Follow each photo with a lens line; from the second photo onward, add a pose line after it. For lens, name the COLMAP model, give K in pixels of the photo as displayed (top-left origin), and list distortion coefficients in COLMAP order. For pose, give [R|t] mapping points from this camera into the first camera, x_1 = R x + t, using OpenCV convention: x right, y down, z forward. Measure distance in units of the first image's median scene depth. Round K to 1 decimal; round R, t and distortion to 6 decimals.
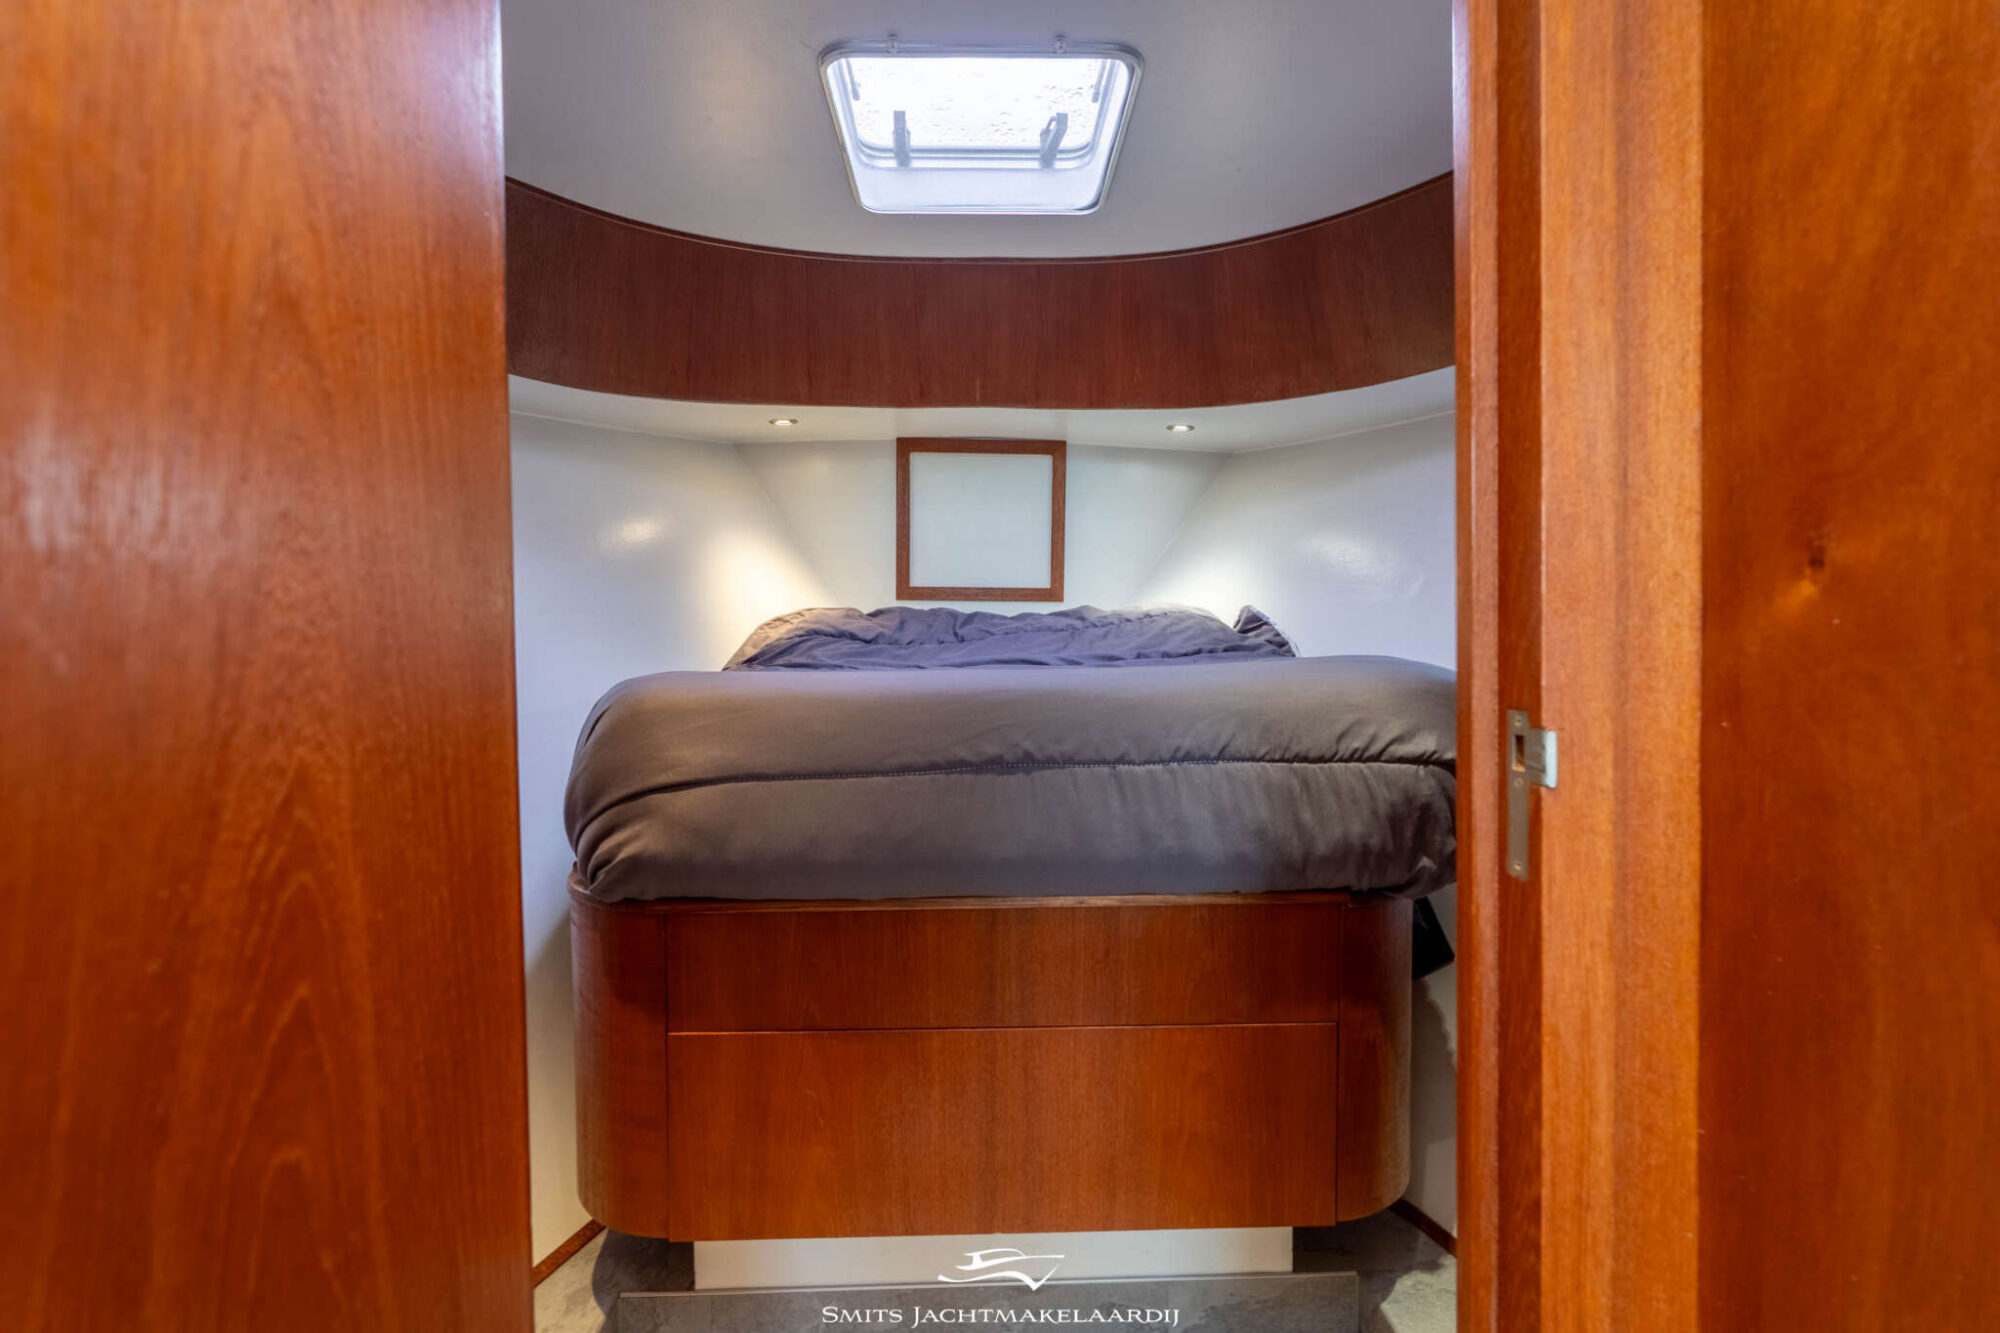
lens RADIAL K [[886.6, 0, 994.1], [0, 886.6, 666.9], [0, 0, 1]] dist [-0.003813, 0.000379]
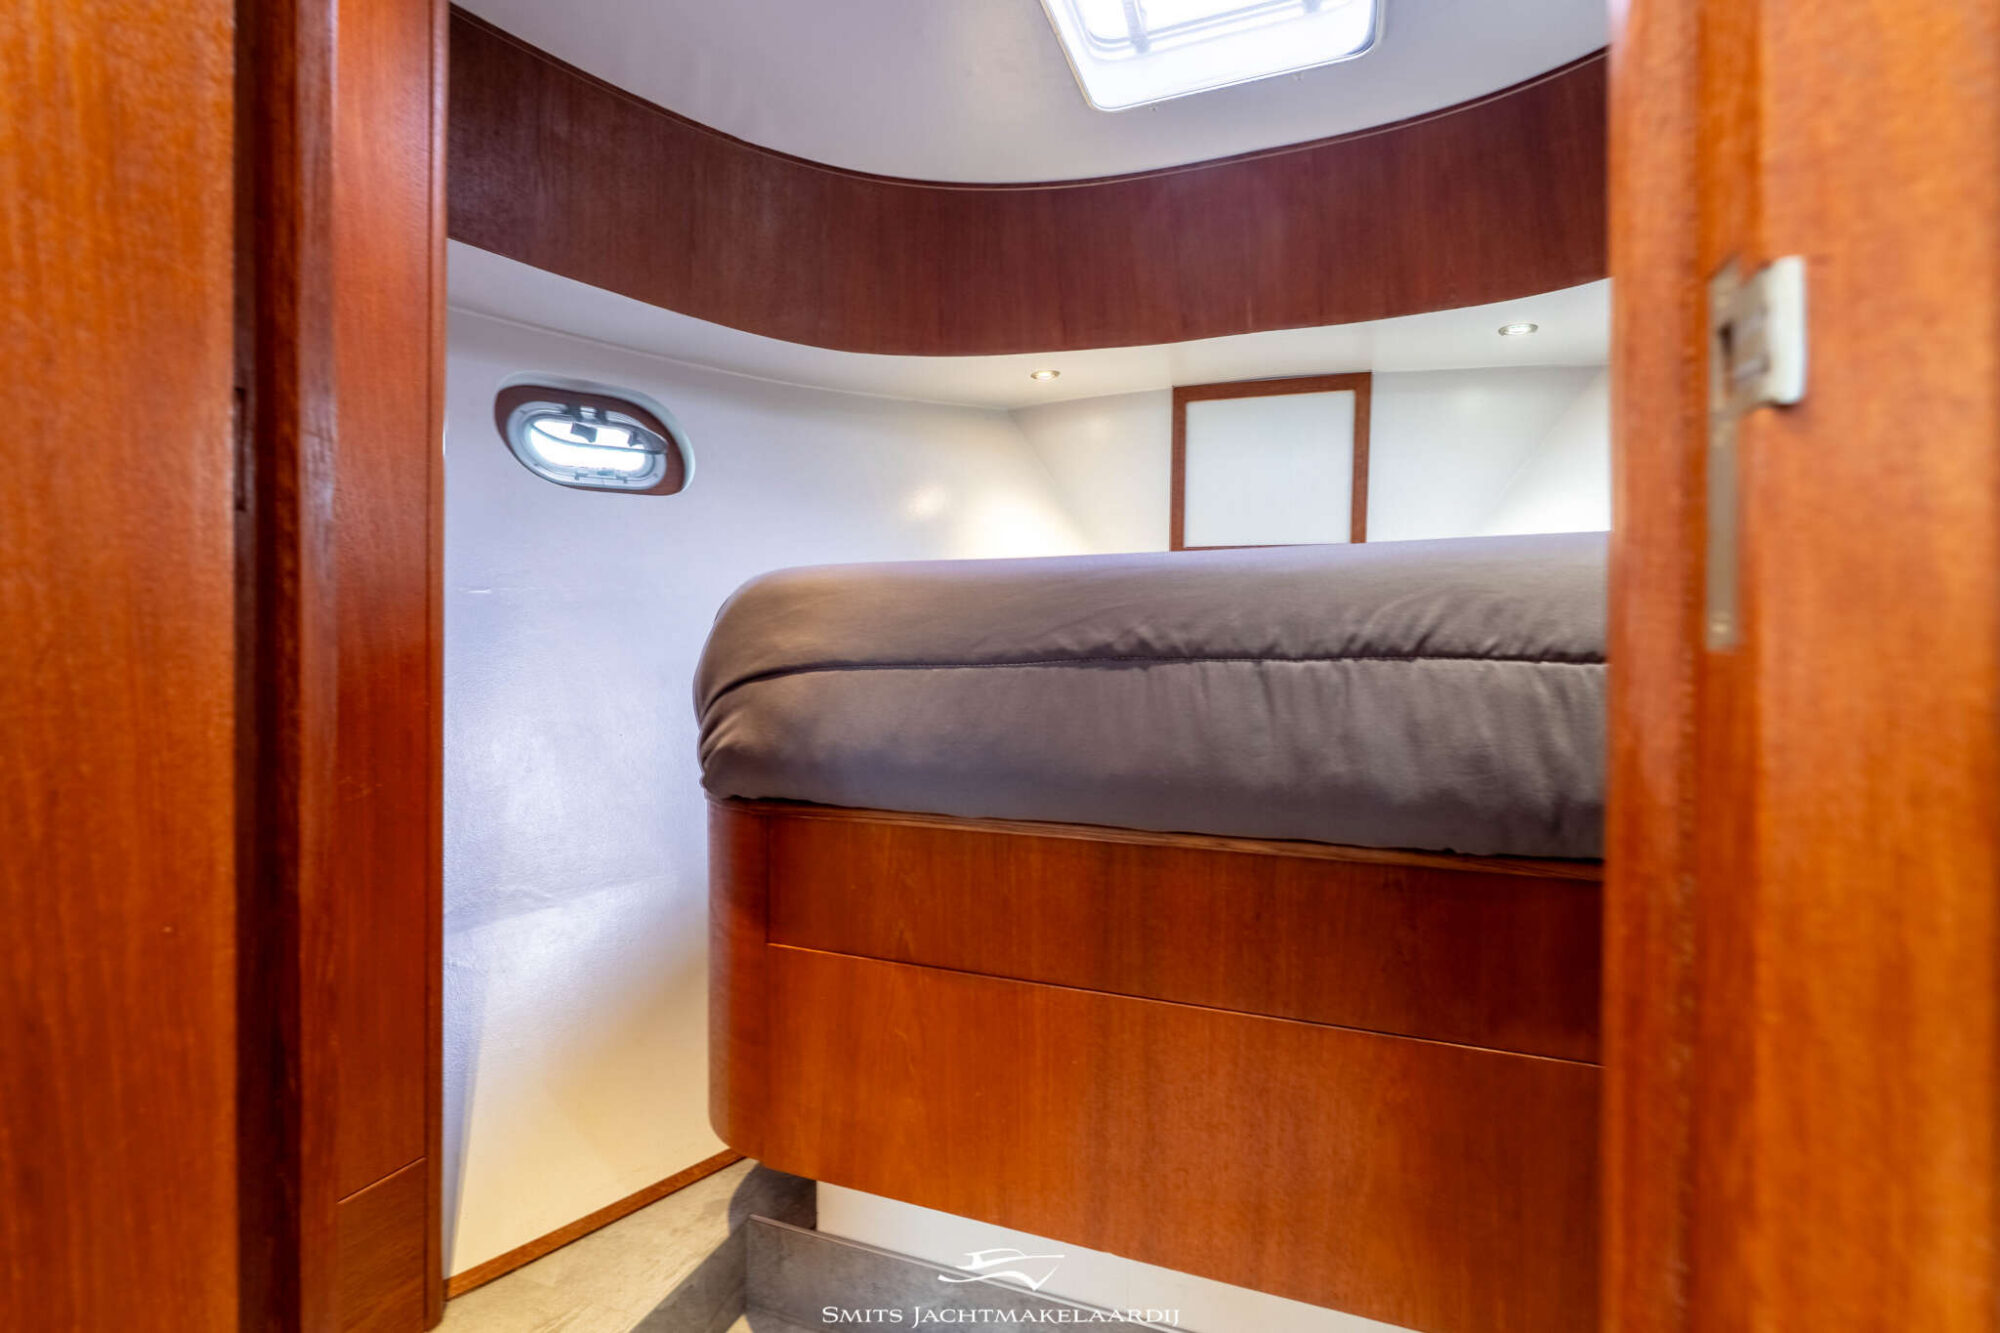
lens RADIAL K [[886.6, 0, 990.4], [0, 886.6, 668.3], [0, 0, 1]] dist [-0.003813, 0.000379]
pose [[0.923733, 0.017477, -0.382638, 0.210795], [-0.021565, 0.999747, -0.006397, 0.127428], [0.382429, 0.014160, 0.923876, 0.226770]]
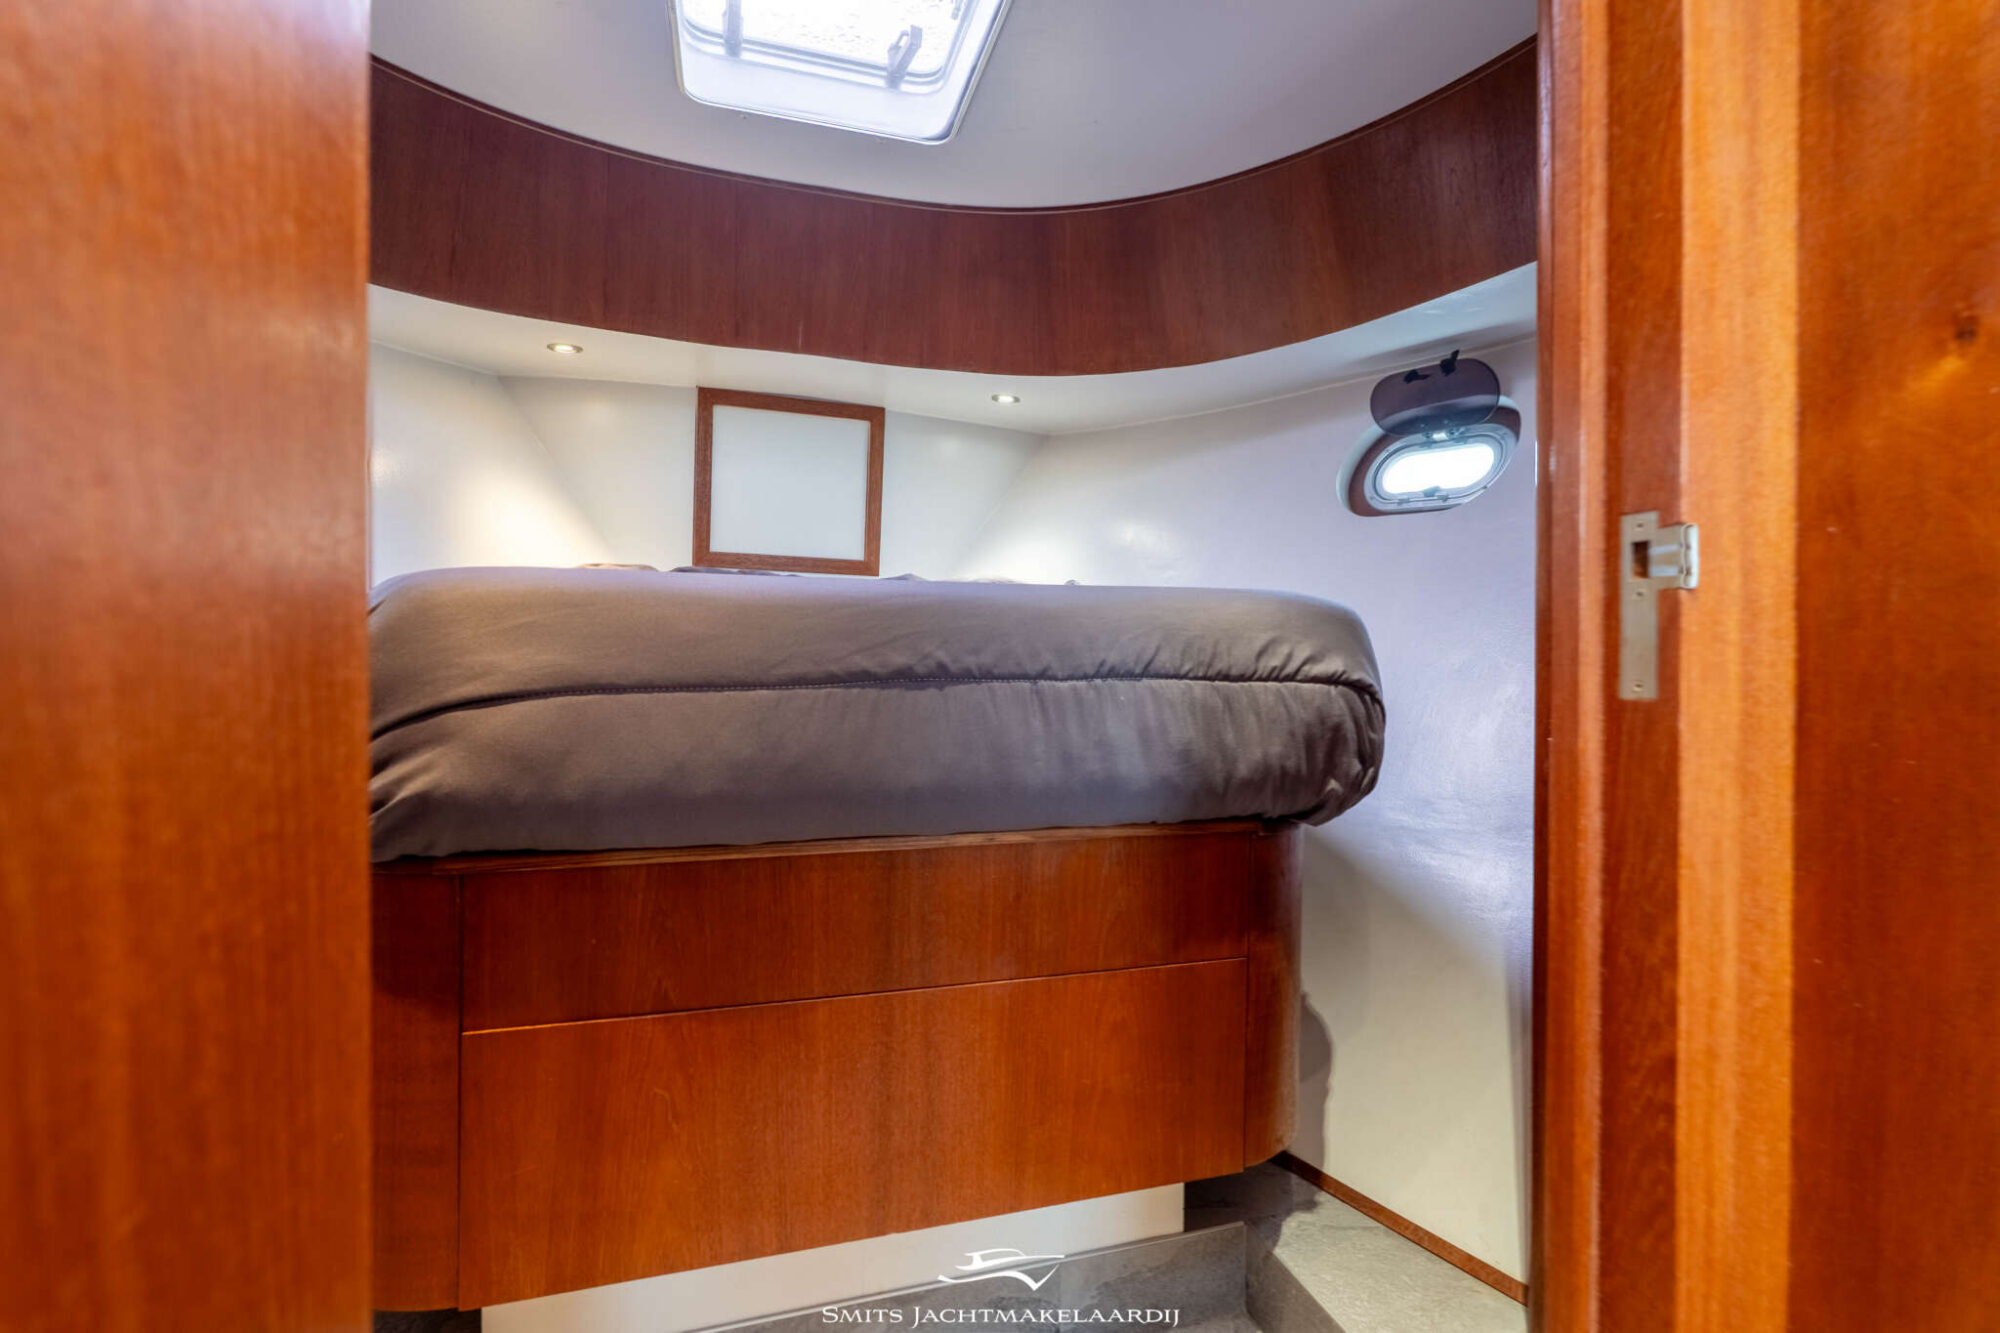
lens RADIAL K [[886.6, 0, 1000.1], [0, 886.6, 669.7], [0, 0, 1]] dist [-0.003813, 0.000379]
pose [[0.964458, 0.014856, 0.263817, -0.133474], [-0.011596, 0.999836, -0.013911, 0.112661], [-0.263981, 0.010358, 0.964472, 0.151671]]
